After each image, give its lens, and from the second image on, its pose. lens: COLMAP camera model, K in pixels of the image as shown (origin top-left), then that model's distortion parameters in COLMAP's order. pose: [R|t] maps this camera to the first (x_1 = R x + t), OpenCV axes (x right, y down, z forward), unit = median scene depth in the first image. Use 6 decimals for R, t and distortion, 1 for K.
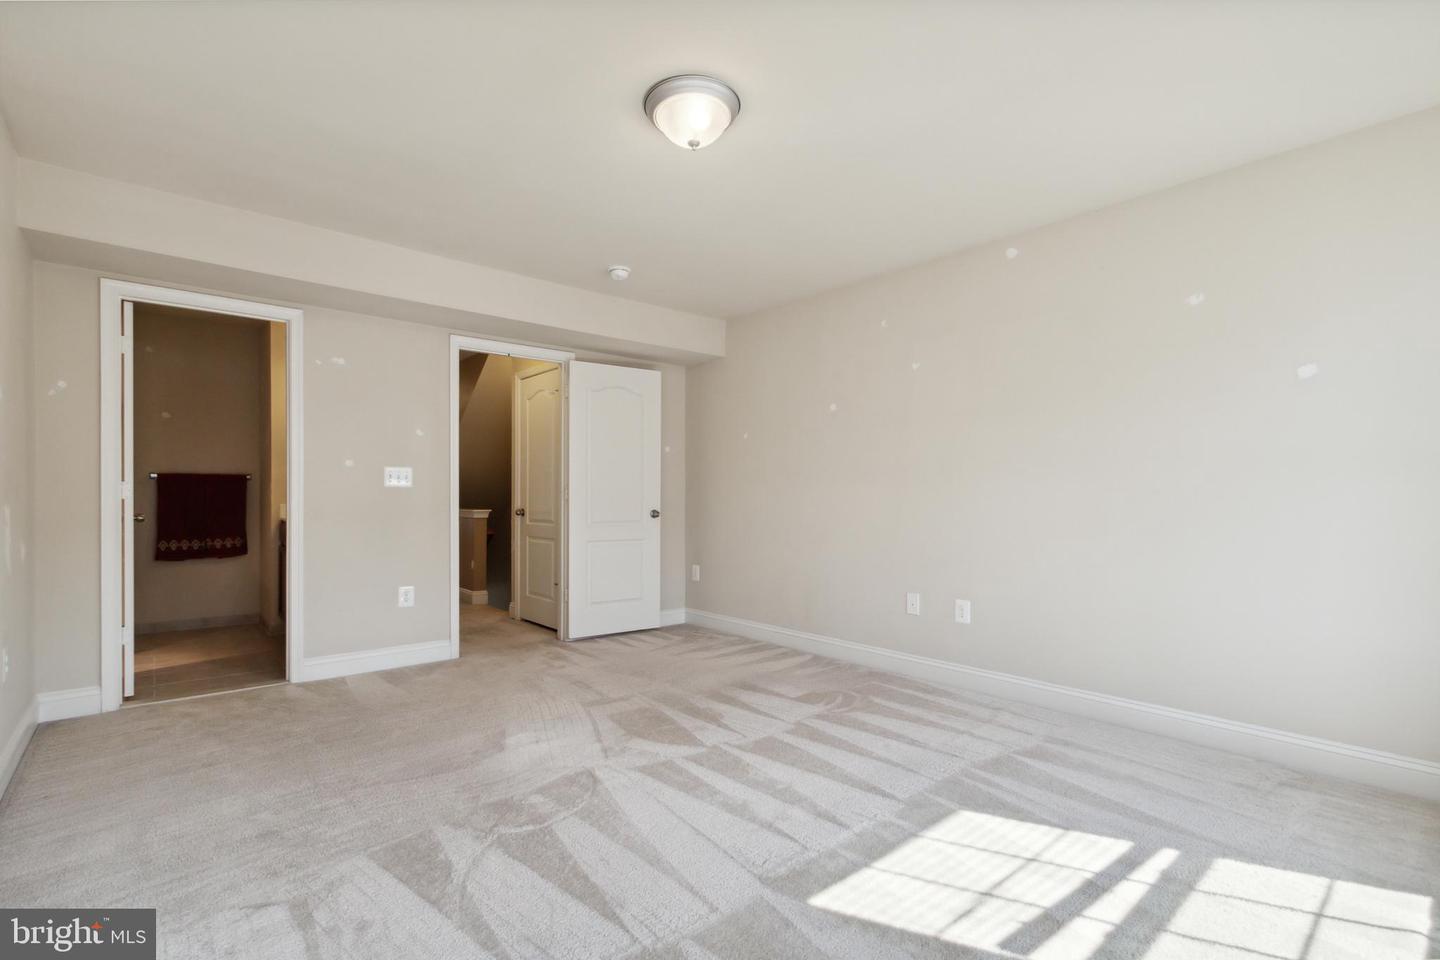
lens RADIAL K [[651.0, 0, 714.0], [0, 651.0, 510.3], [0, 0, 1]] dist [-0.000252, -0.000130]
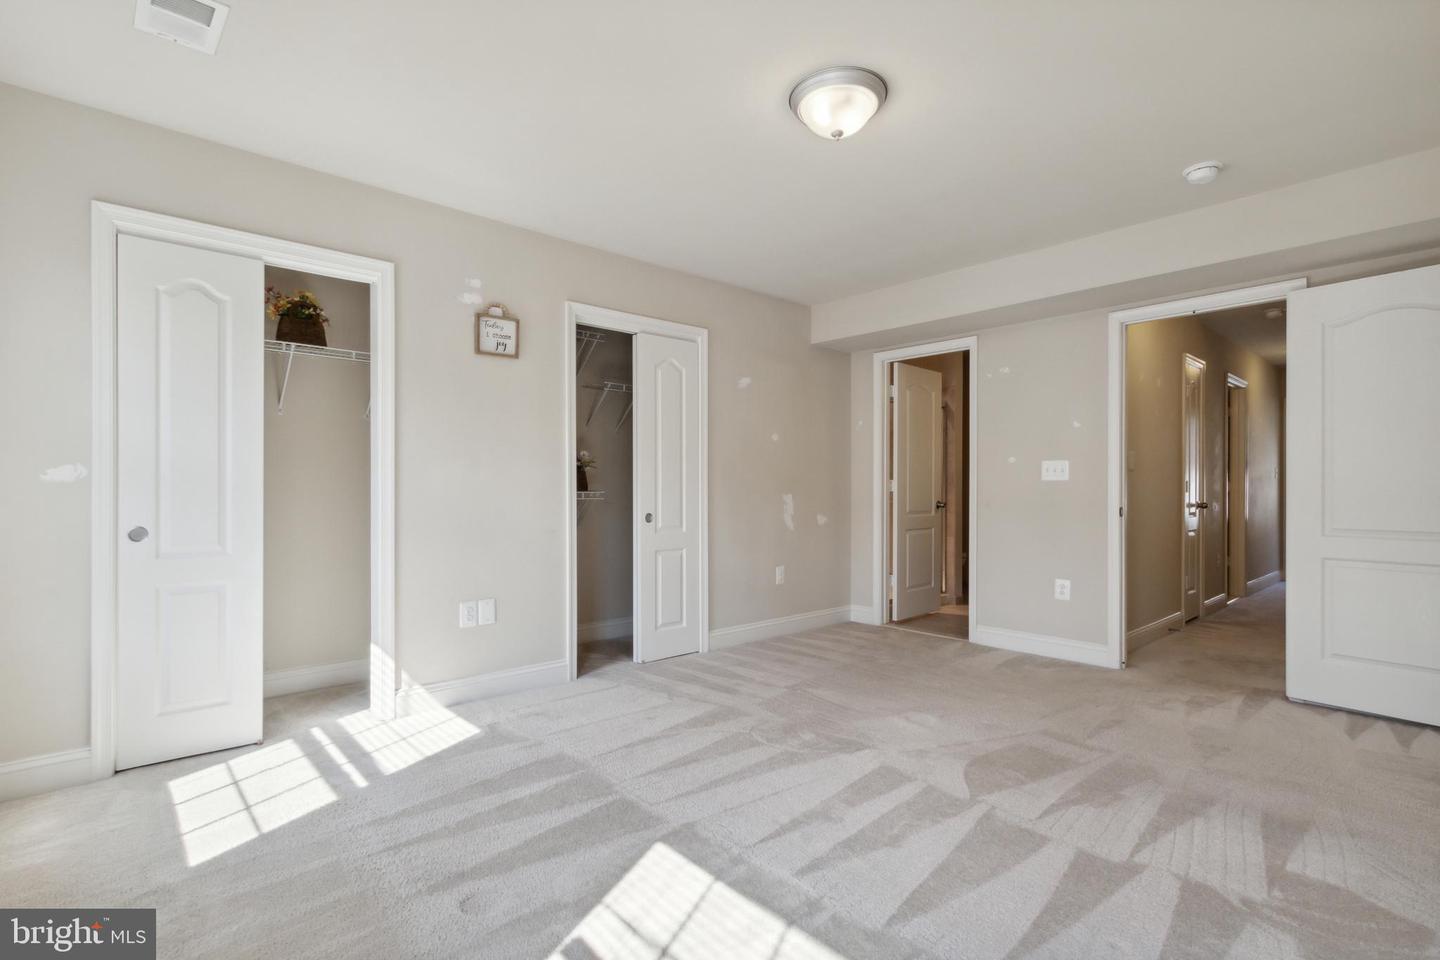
lens RADIAL K [[678.8, 0, 718.2], [0, 678.8, 495.7], [0, 0, 1]] dist [0.003376, -0.000002]
pose [[0.034461, 0.006732, -0.999383, 0.795918], [-0.020354, 0.999775, 0.006032, -0.010657], [0.999199, 0.020133, 0.034591, 0.624054]]
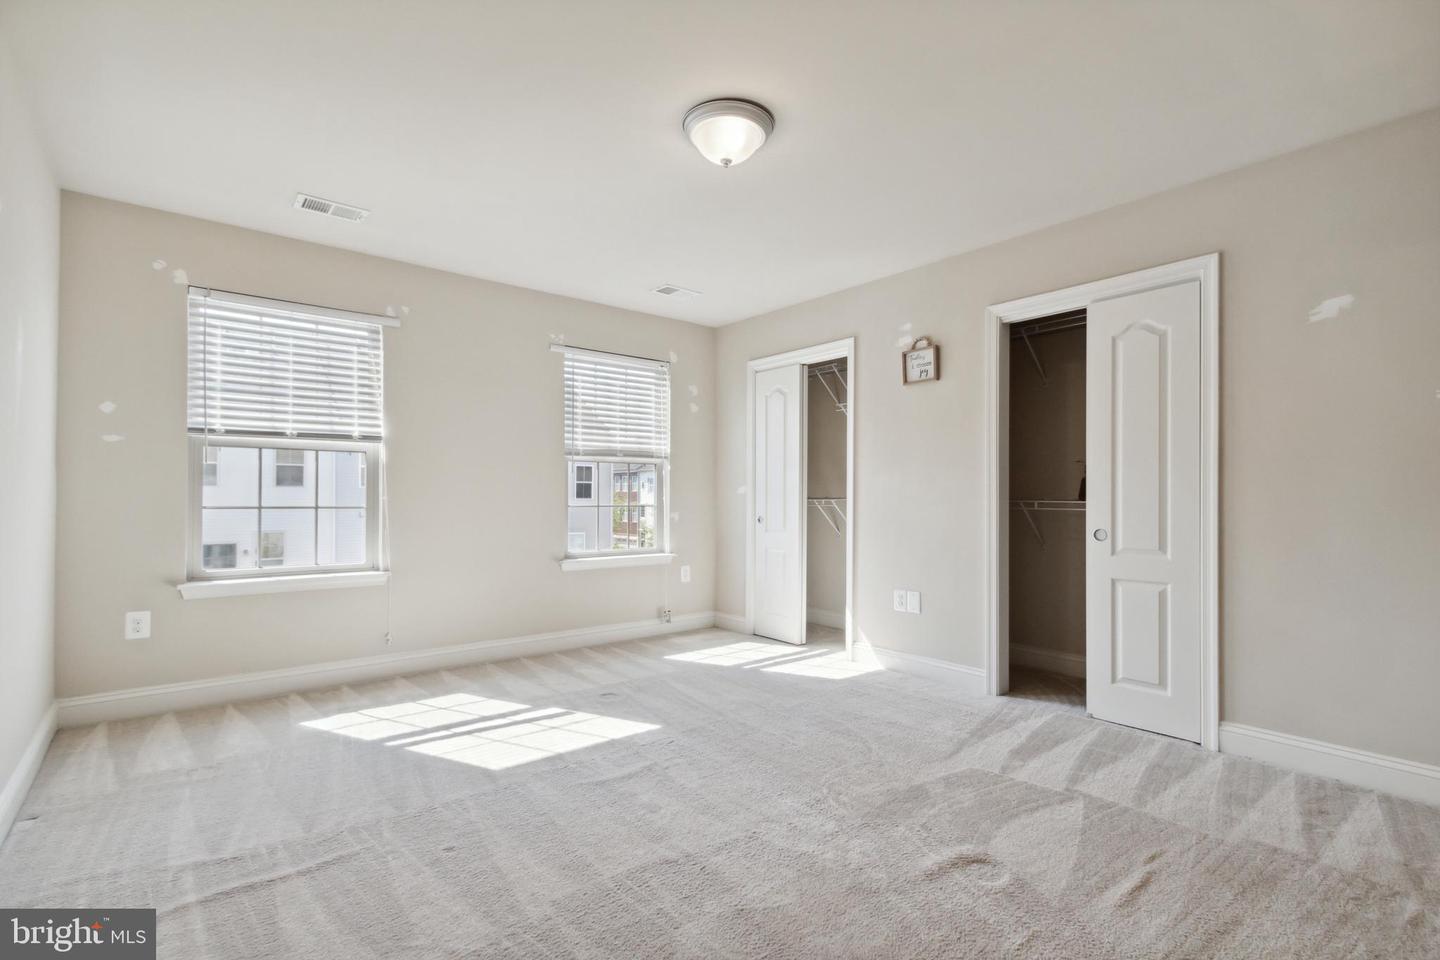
lens RADIAL K [[678.8, 0, 718.2], [0, 678.8, 495.7], [0, 0, 1]] dist [0.003376, -0.000002]
pose [[-0.999733, -0.008856, 0.021349, -0.026181], [-0.008491, 0.999817, 0.017147, -0.031162], [-0.021497, 0.016961, -0.999625, 1.657342]]
